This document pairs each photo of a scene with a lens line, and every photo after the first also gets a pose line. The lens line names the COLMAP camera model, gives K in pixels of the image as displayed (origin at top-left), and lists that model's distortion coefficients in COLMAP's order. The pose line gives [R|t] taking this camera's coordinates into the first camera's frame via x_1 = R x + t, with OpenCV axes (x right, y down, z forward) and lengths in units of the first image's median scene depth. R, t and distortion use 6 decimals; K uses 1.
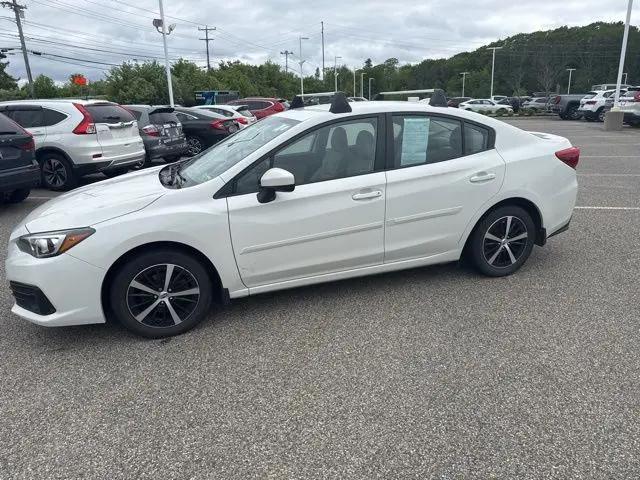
lens RADIAL K [[454.6, 0, 317.1], [0, 454.6, 236.5], [0, 0, 1]] dist [0.026811, -0.028449]
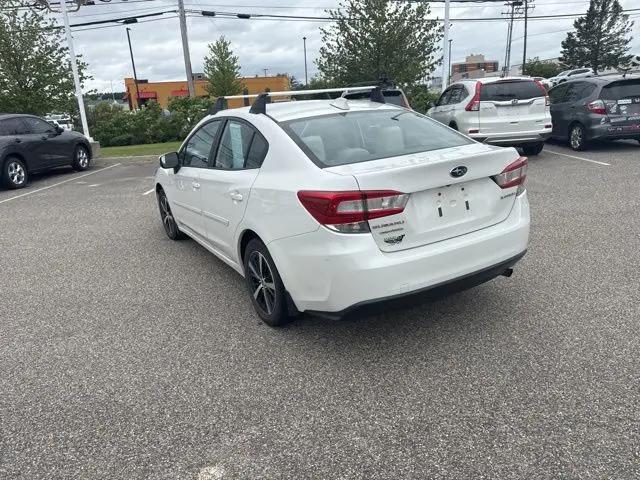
lens RADIAL K [[454.6, 0, 315.5], [0, 454.6, 242.5], [0, 0, 1]] dist [0.026811, -0.028449]
pose [[0.206792, 0.312301, -0.927203, 1.185117], [-0.222497, 0.937867, 0.266270, -0.299459], [0.952750, 0.151238, 0.263429, 0.876617]]
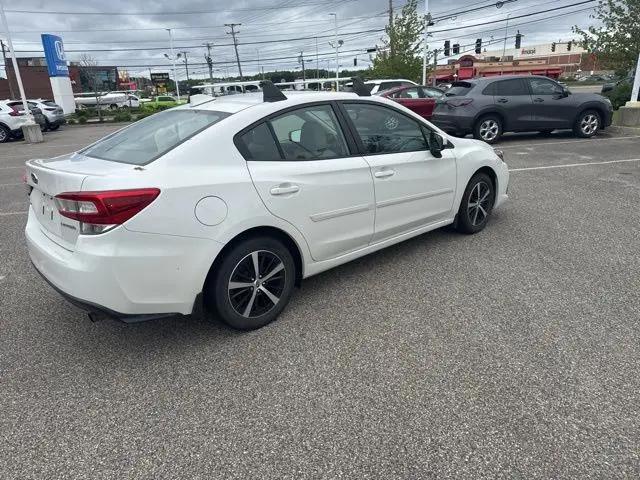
lens RADIAL K [[454.6, 0, 317.4], [0, 454.6, 241.1], [0, 0, 1]] dist [0.026811, -0.028449]
pose [[-0.915839, 0.193989, -0.351579, 0.432277], [-0.041192, 0.825556, 0.562815, -0.610884], [0.399428, 0.529930, -0.748085, 2.016904]]
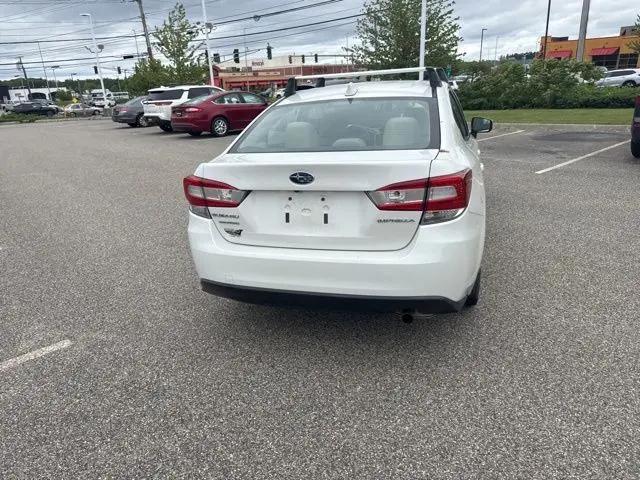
lens RADIAL K [[454.6, 0, 315.6], [0, 454.6, 242.1], [0, 0, 1]] dist [0.026811, -0.028449]
pose [[-0.585769, 0.323839, -0.742969, 1.036325], [-0.158056, 0.853460, 0.496613, -0.495036], [0.794917, 0.408332, -0.448745, 1.559965]]
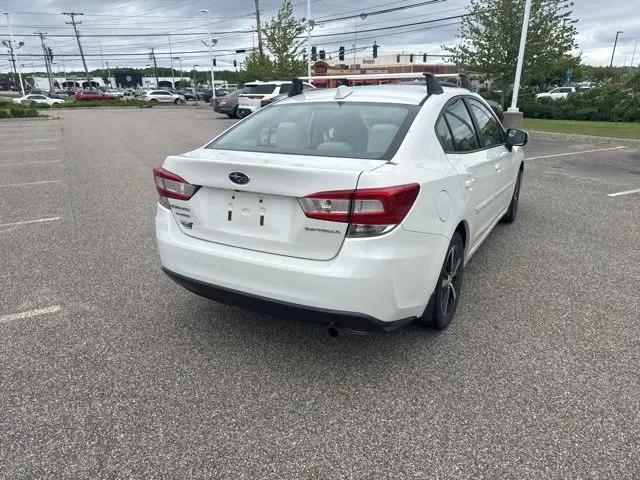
lens RADIAL K [[454.6, 0, 317.0], [0, 454.6, 239.8], [0, 0, 1]] dist [0.026811, -0.028449]
pose [[-0.753175, 0.247821, -0.609354, 0.883964], [-0.151398, 0.836152, 0.527189, -0.532729], [0.640161, 0.489320, -0.592249, 1.707904]]
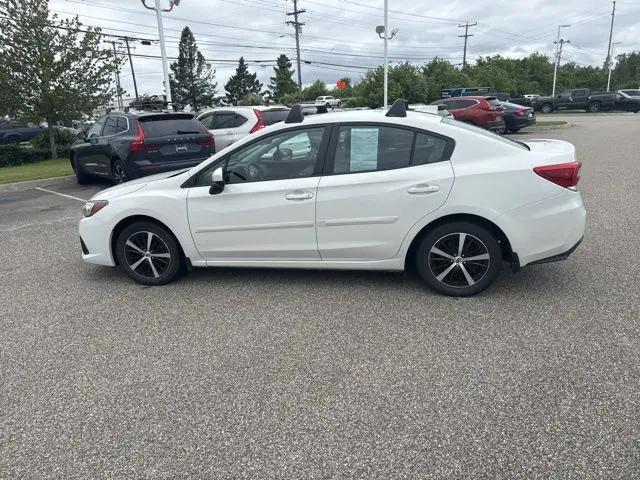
lens RADIAL K [[454.6, 0, 317.0], [0, 454.6, 237.3], [0, 0, 1]] dist [0.026811, -0.028449]
pose [[0.855883, 0.130181, -0.500517, 0.633794], [-0.126795, 0.991083, 0.040955, -0.036446], [0.501385, 0.028411, 0.864758, 0.043815]]
